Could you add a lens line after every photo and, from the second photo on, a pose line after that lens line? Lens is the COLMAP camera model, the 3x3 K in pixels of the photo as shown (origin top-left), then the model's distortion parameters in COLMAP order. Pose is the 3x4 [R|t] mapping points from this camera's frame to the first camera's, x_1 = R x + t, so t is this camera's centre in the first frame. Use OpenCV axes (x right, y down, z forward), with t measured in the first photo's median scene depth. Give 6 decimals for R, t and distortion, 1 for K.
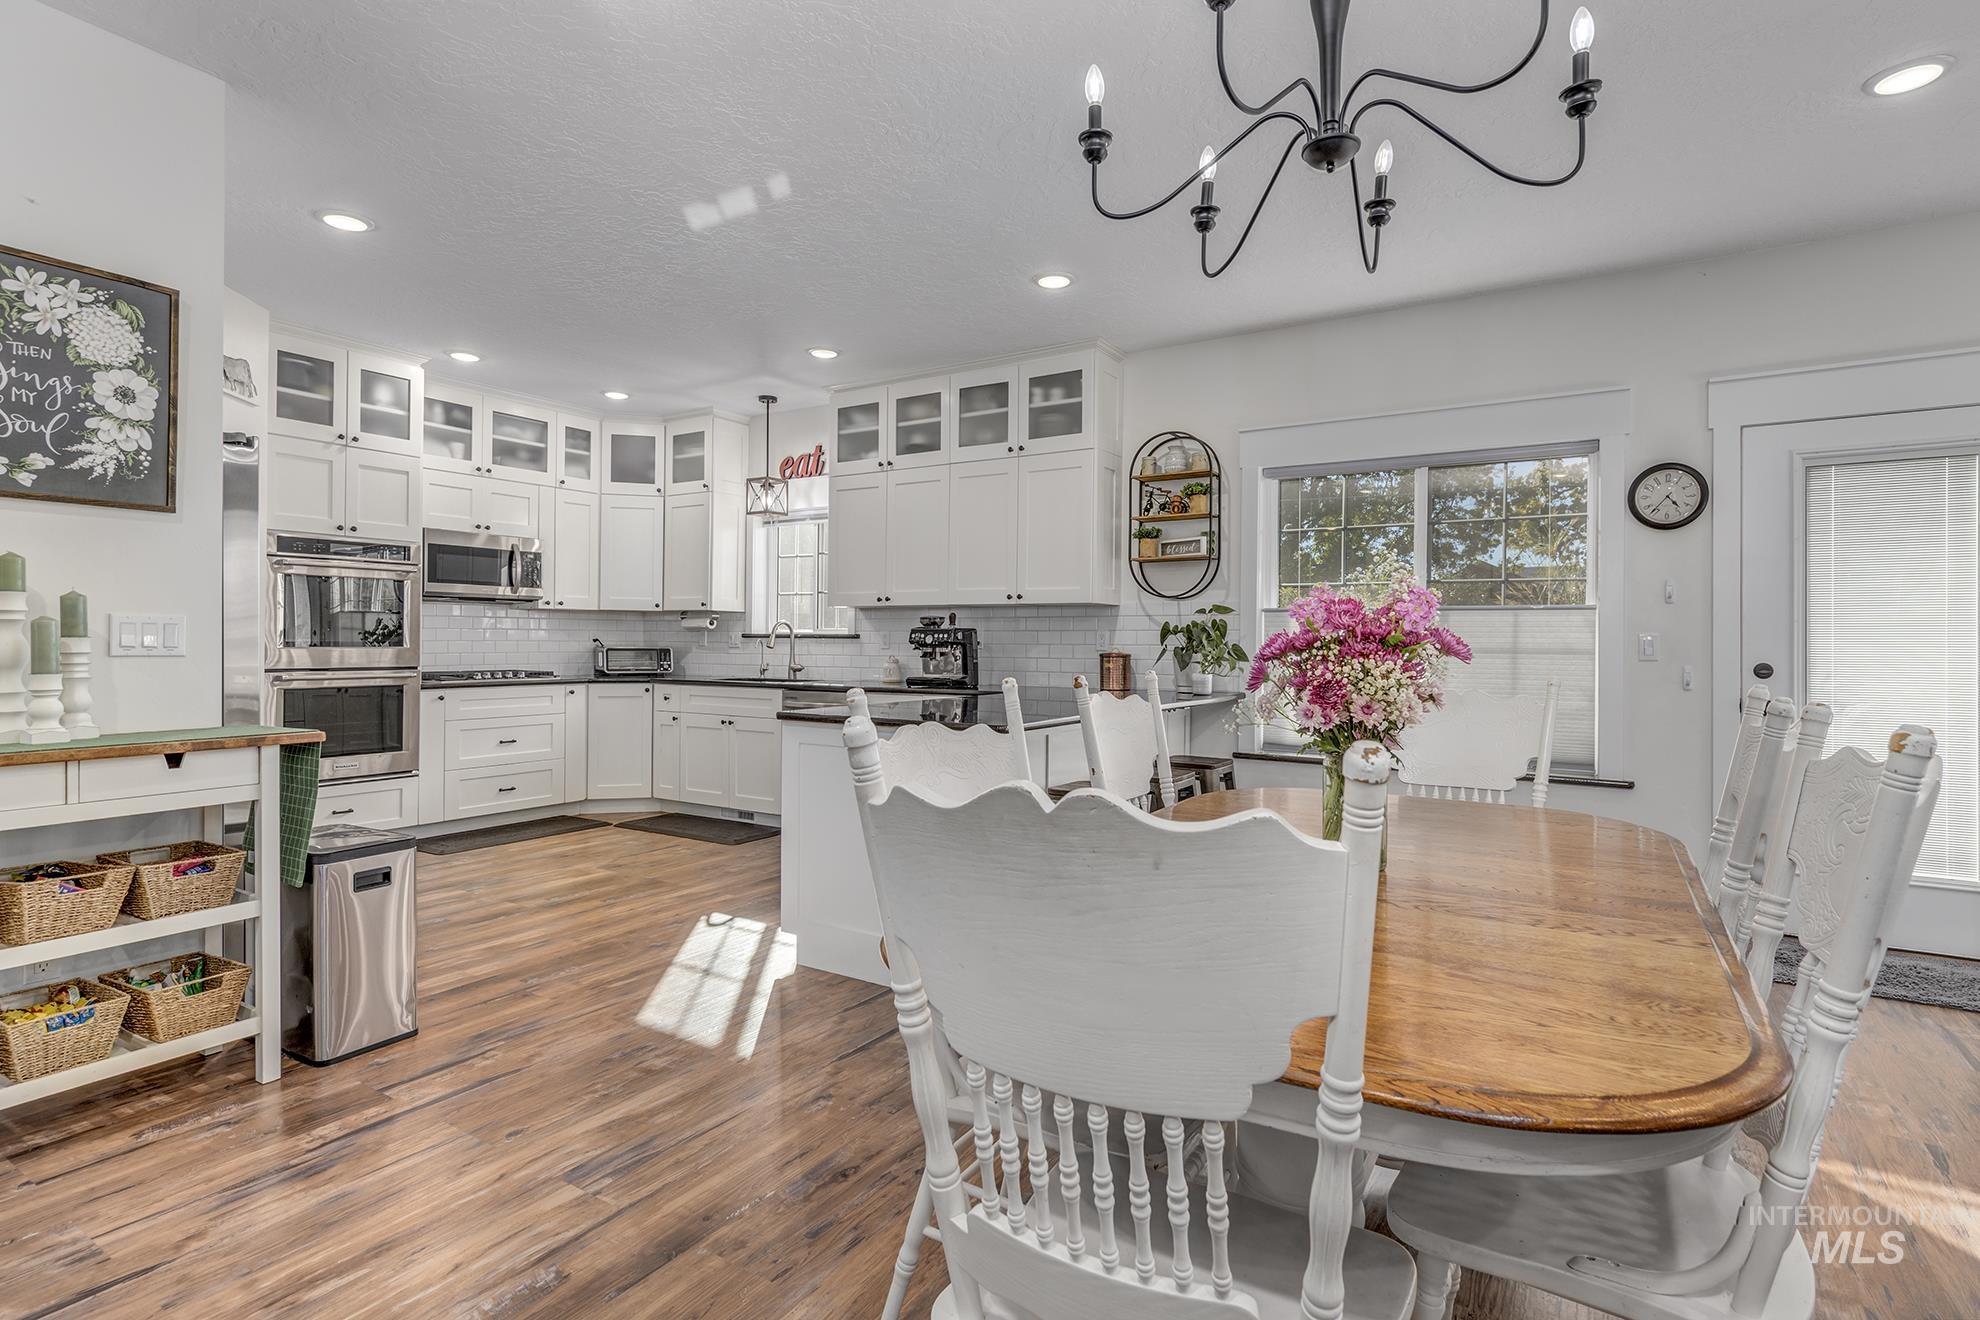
lens RADIAL K [[928.7, 0, 995.9], [0, 928.7, 648.3], [0, 0, 1]] dist [-0.003533, -0.000180]
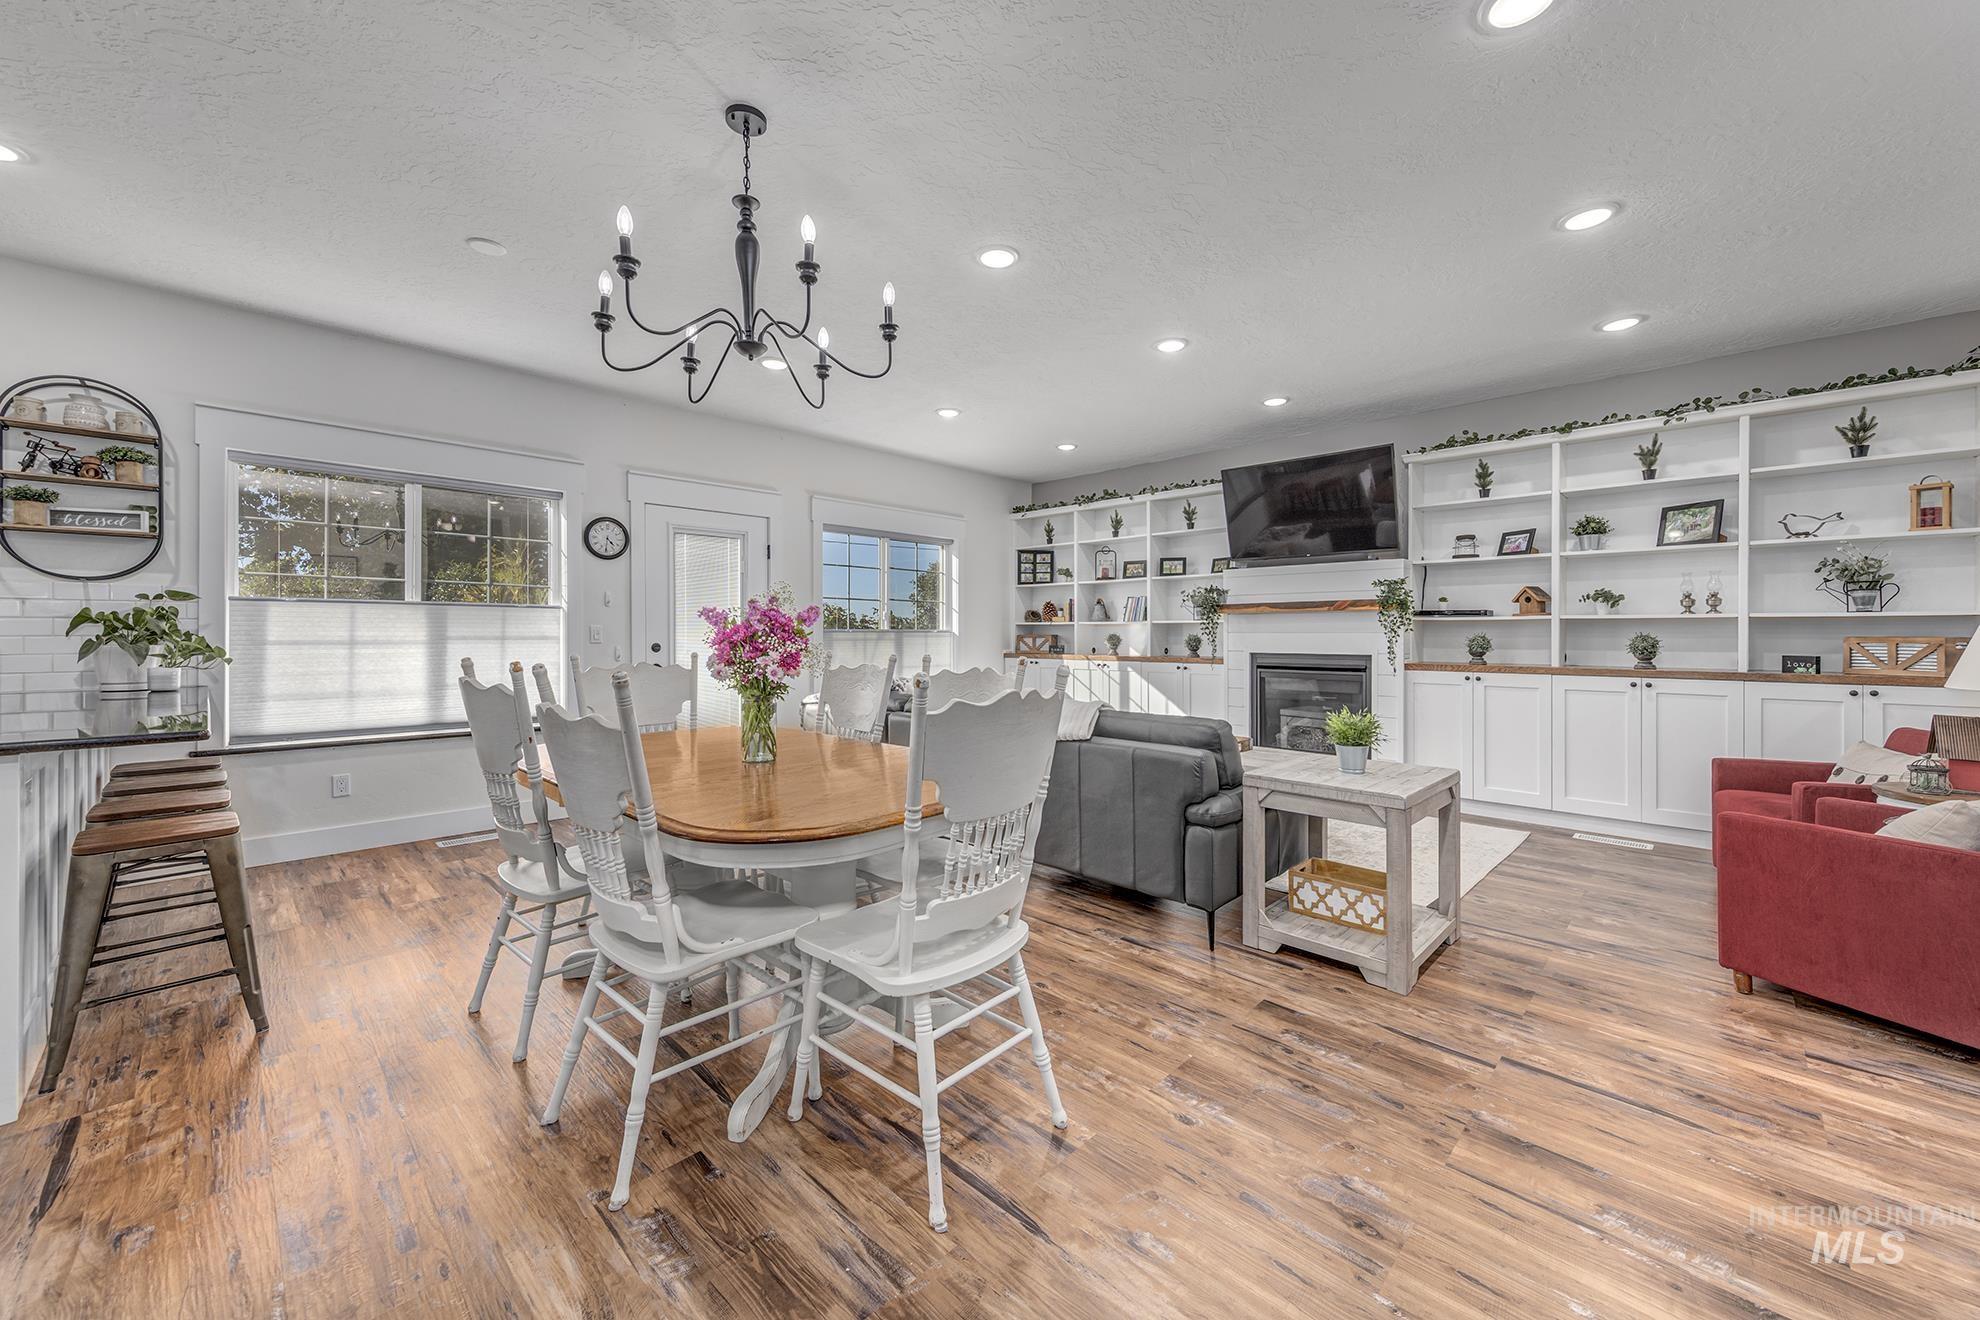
lens RADIAL K [[768.4, 0, 994.4], [0, 768.4, 641.5], [0, 0, 1]] dist [-0.000174, -0.000026]
pose [[0.210566, -0.012278, 0.977503, -0.317568], [0.012118, 0.999877, 0.009949, 0.004813], [-0.977505, 0.009751, 0.210689, 0.063594]]
